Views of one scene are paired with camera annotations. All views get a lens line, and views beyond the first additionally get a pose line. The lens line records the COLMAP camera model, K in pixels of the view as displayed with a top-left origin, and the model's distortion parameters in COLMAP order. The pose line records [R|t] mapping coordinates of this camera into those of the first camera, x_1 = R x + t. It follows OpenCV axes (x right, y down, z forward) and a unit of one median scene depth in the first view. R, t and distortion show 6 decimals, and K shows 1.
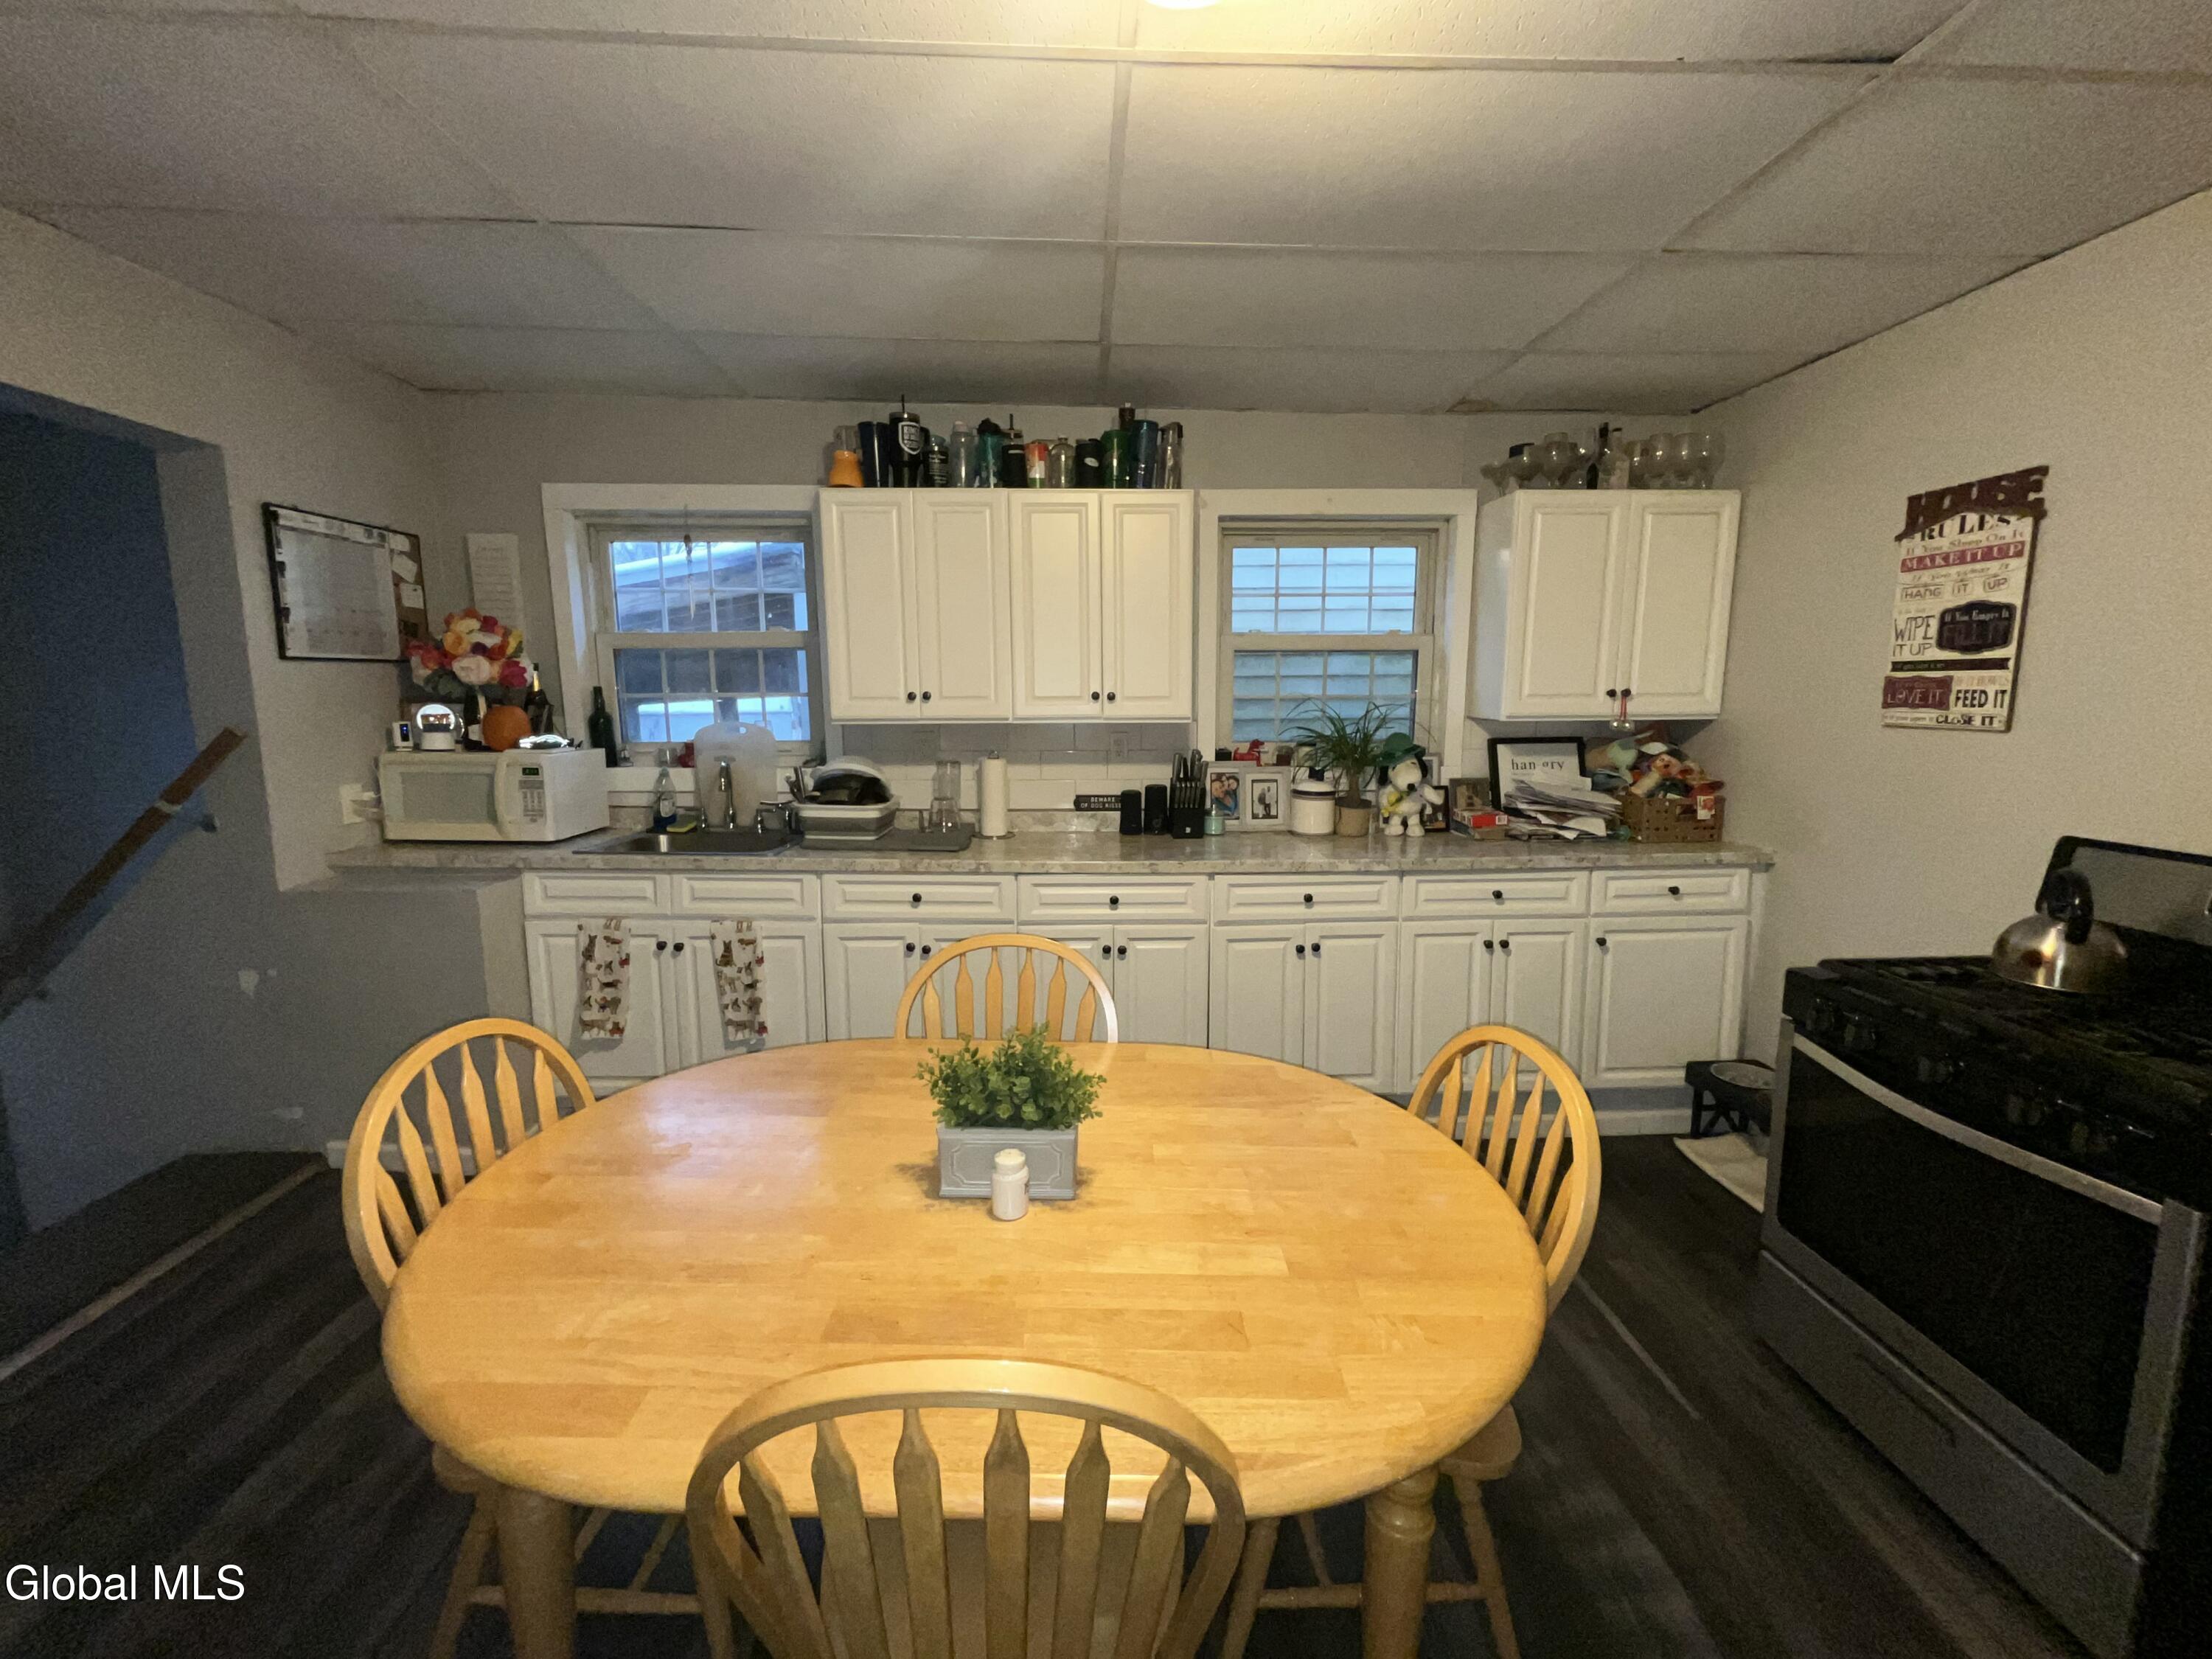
lens RADIAL K [[896.5, 0, 1106.8], [0, 896.5, 823.7], [0, 0, 1]] dist [-0.003341, -0.000645]
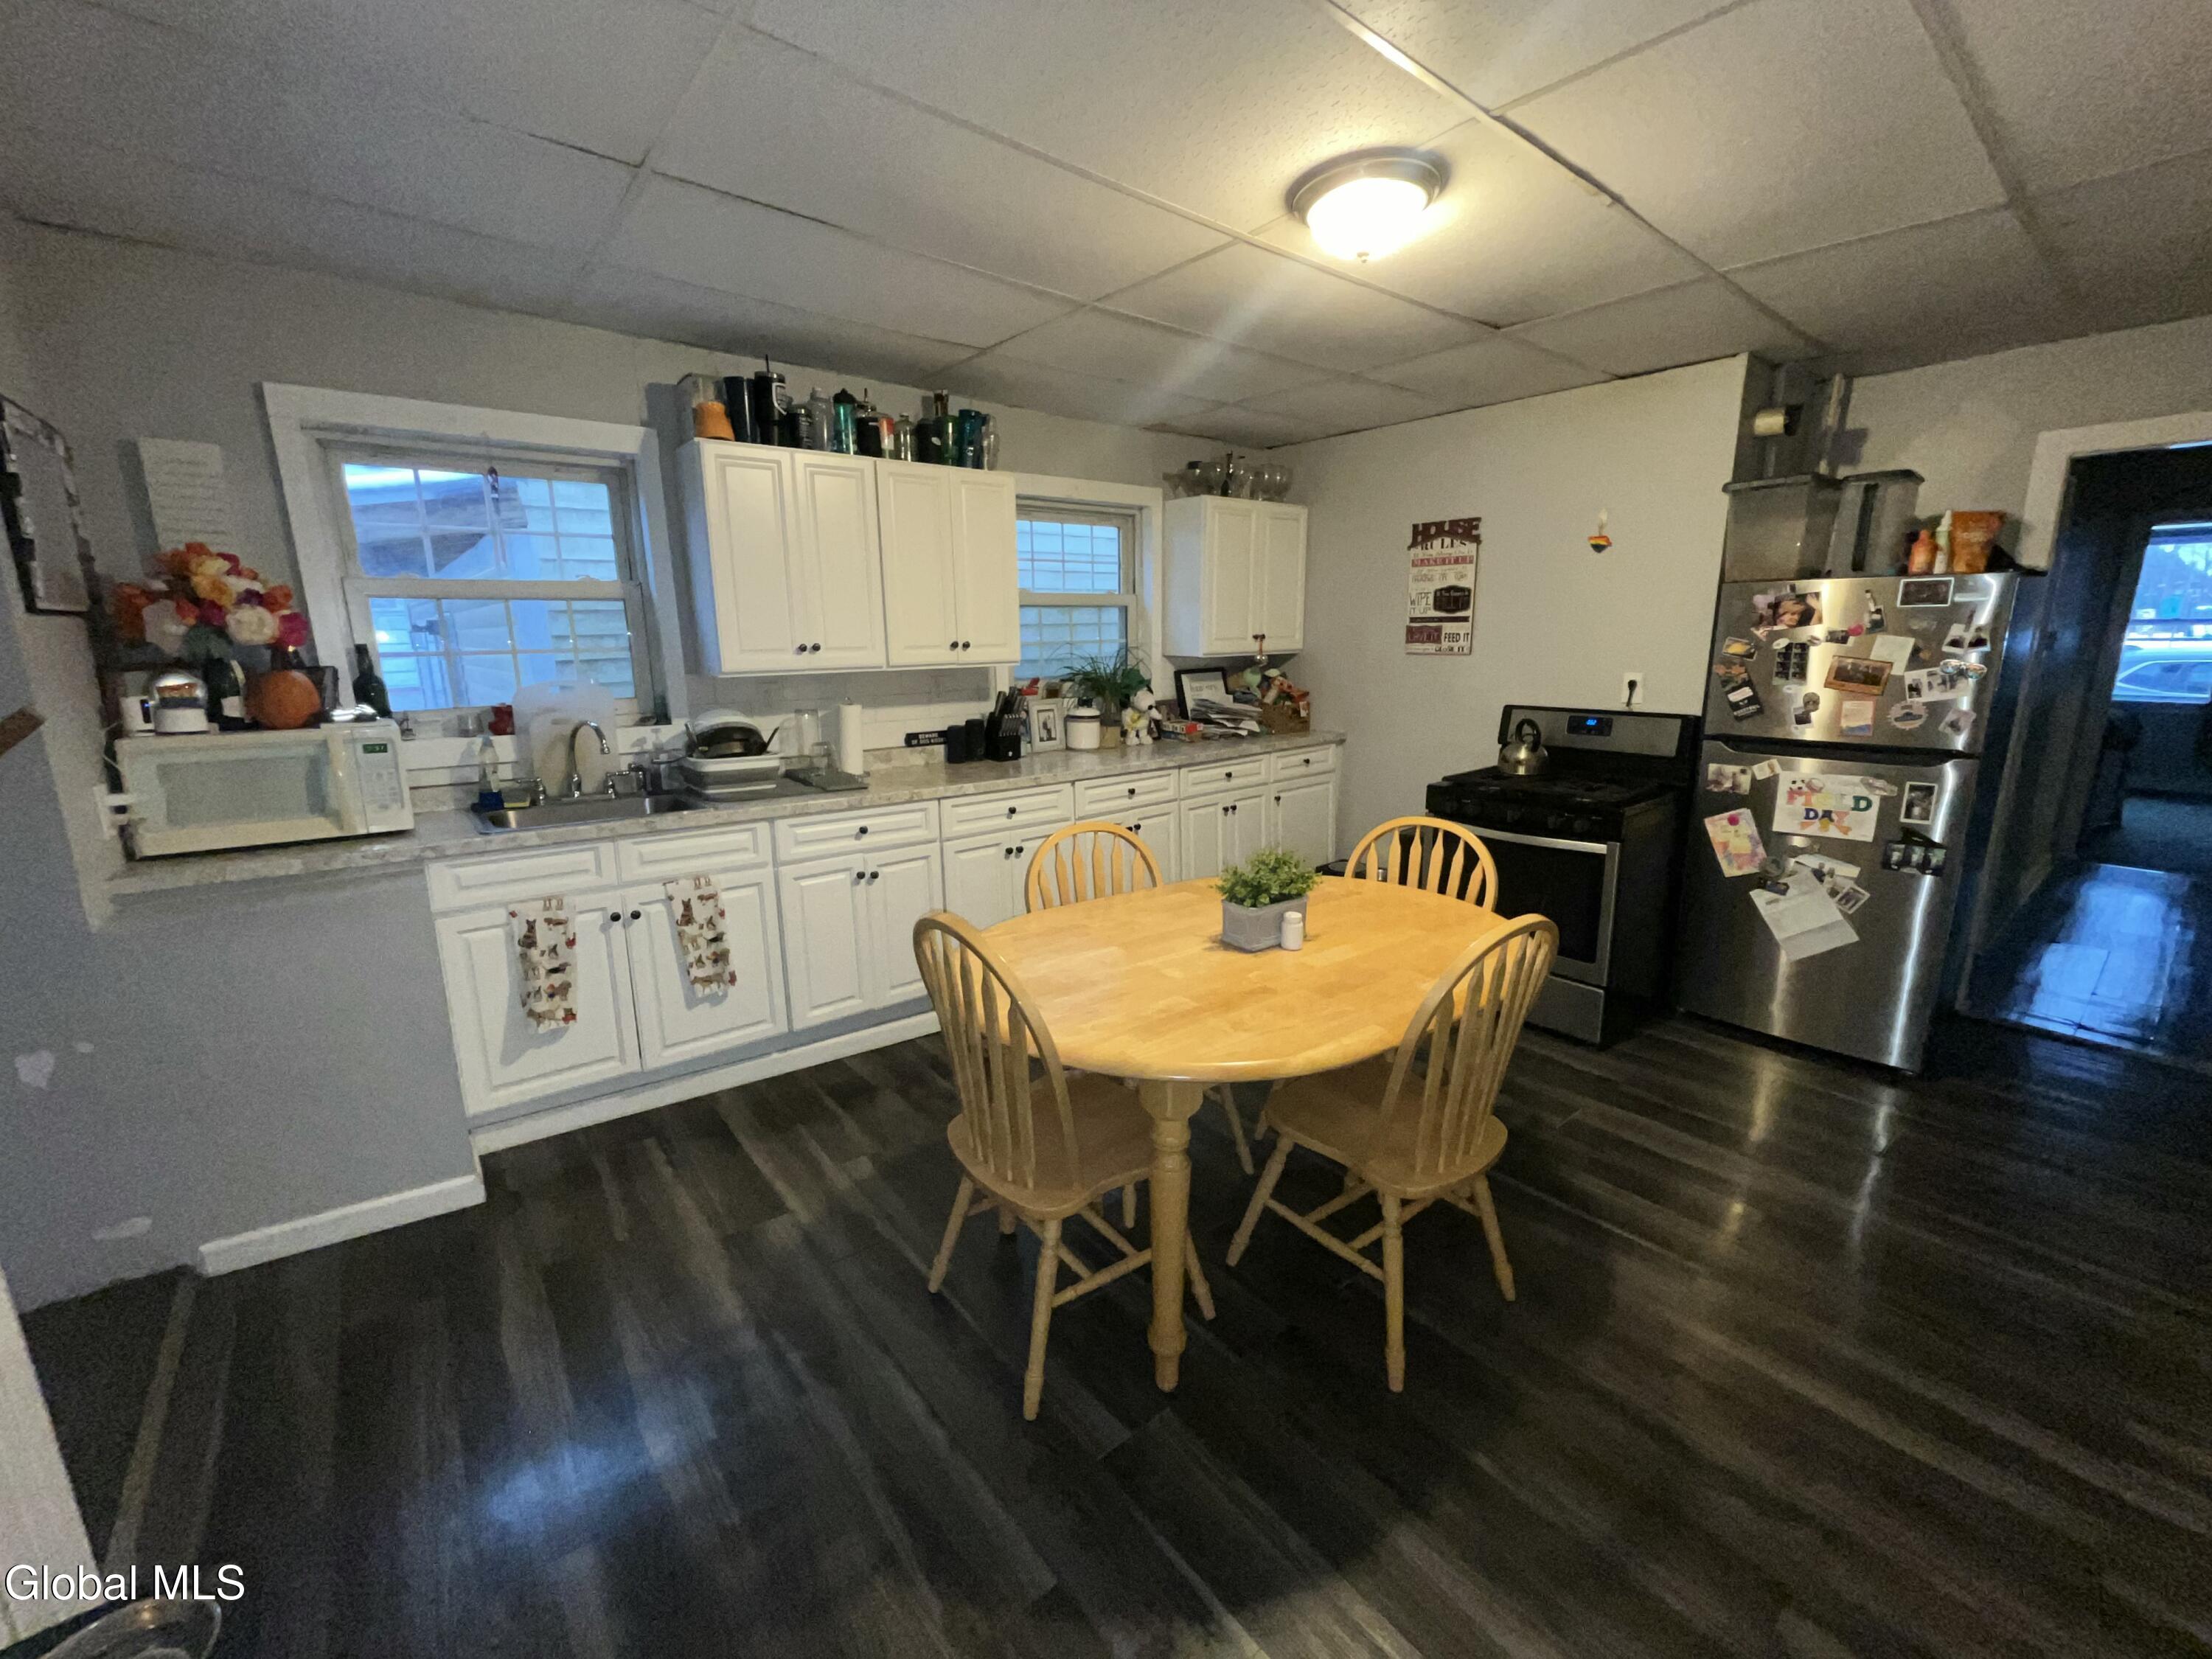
lens RADIAL K [[896.5, 0, 1106.8], [0, 896.5, 823.7], [0, 0, 1]] dist [-0.003341, -0.000645]
pose [[0.796640, -0.135181, 0.589144, -0.591468], [0.099277, 0.990697, 0.093076, 0.001013], [-0.596245, -0.015660, 0.802649, -0.070632]]
